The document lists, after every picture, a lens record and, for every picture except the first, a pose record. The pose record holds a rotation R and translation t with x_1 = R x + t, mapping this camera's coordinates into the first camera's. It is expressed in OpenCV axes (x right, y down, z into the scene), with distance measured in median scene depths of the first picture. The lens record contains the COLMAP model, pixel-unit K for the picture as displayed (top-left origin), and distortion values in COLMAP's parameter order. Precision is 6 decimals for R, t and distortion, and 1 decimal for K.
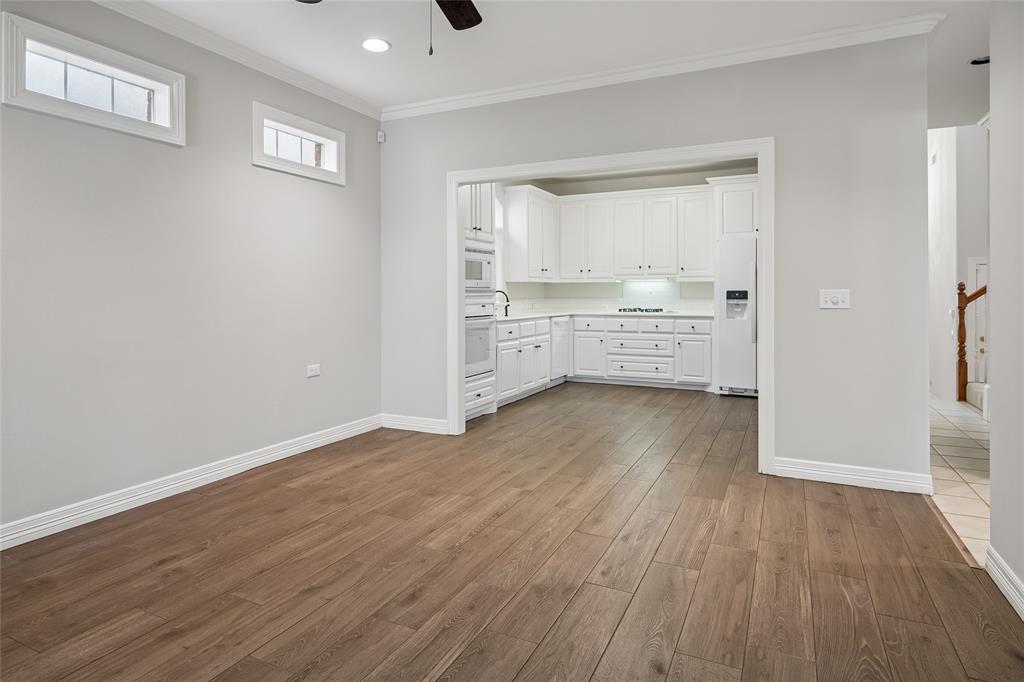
lens RADIAL K [[563.6, 0, 501.0], [0, 563.6, 294.8], [0, 0, 1]] dist [0.001002, 0.000239]
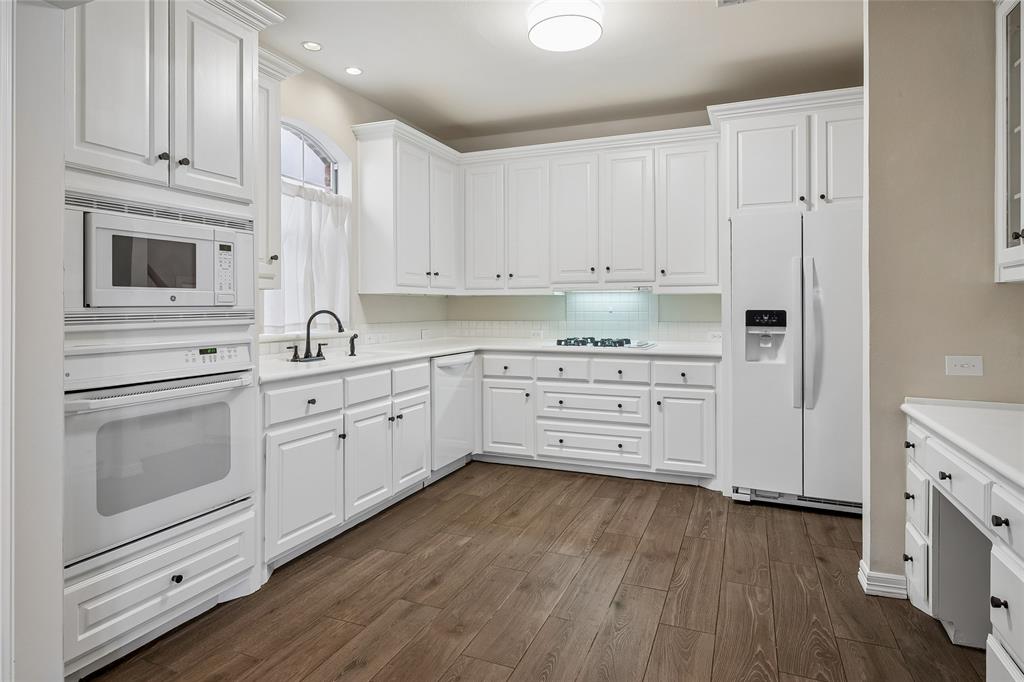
lens RADIAL K [[567.3, 0, 510.6], [0, 567.3, 305.6], [0, 0, 1]] dist [-0.000577, -0.001503]
pose [[0.997257, -0.000633, 0.074016, 0.132571], [0.000951, 0.999990, -0.004258, -0.009711], [-0.074012, 0.004317, 0.997248, 0.468537]]
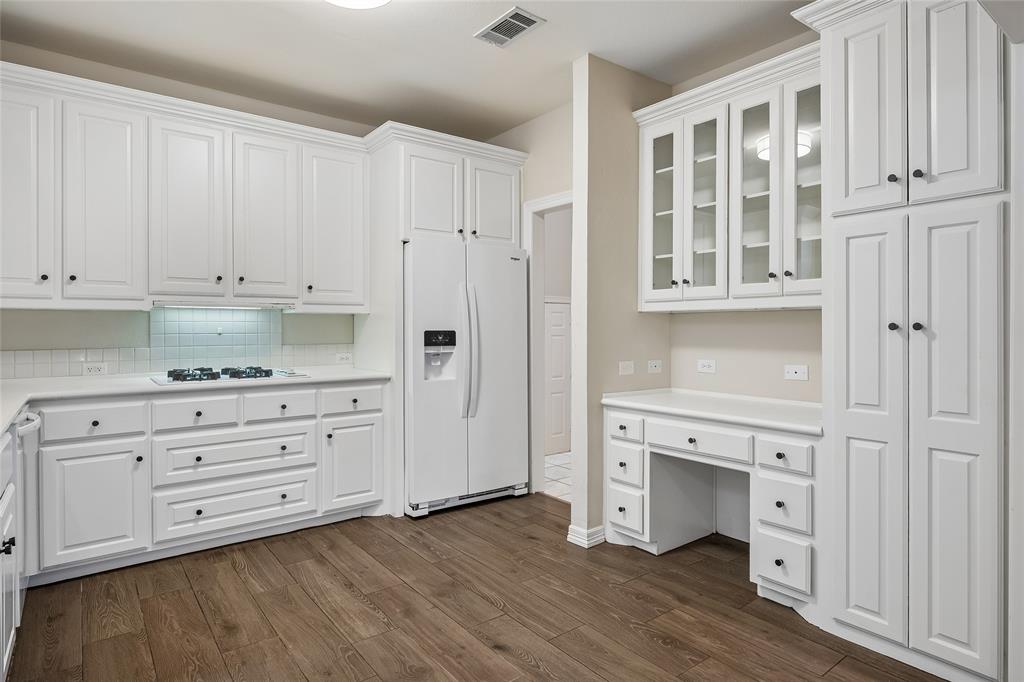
lens RADIAL K [[567.3, 0, 509.0], [0, 567.3, 330.0], [0, 0, 1]] dist [-0.000577, -0.001503]
pose [[0.436397, -0.004383, 0.899744, -0.071751], [0.002615, 0.999990, 0.003603, -0.009988], [-0.899750, 0.000780, 0.436404, 0.673152]]
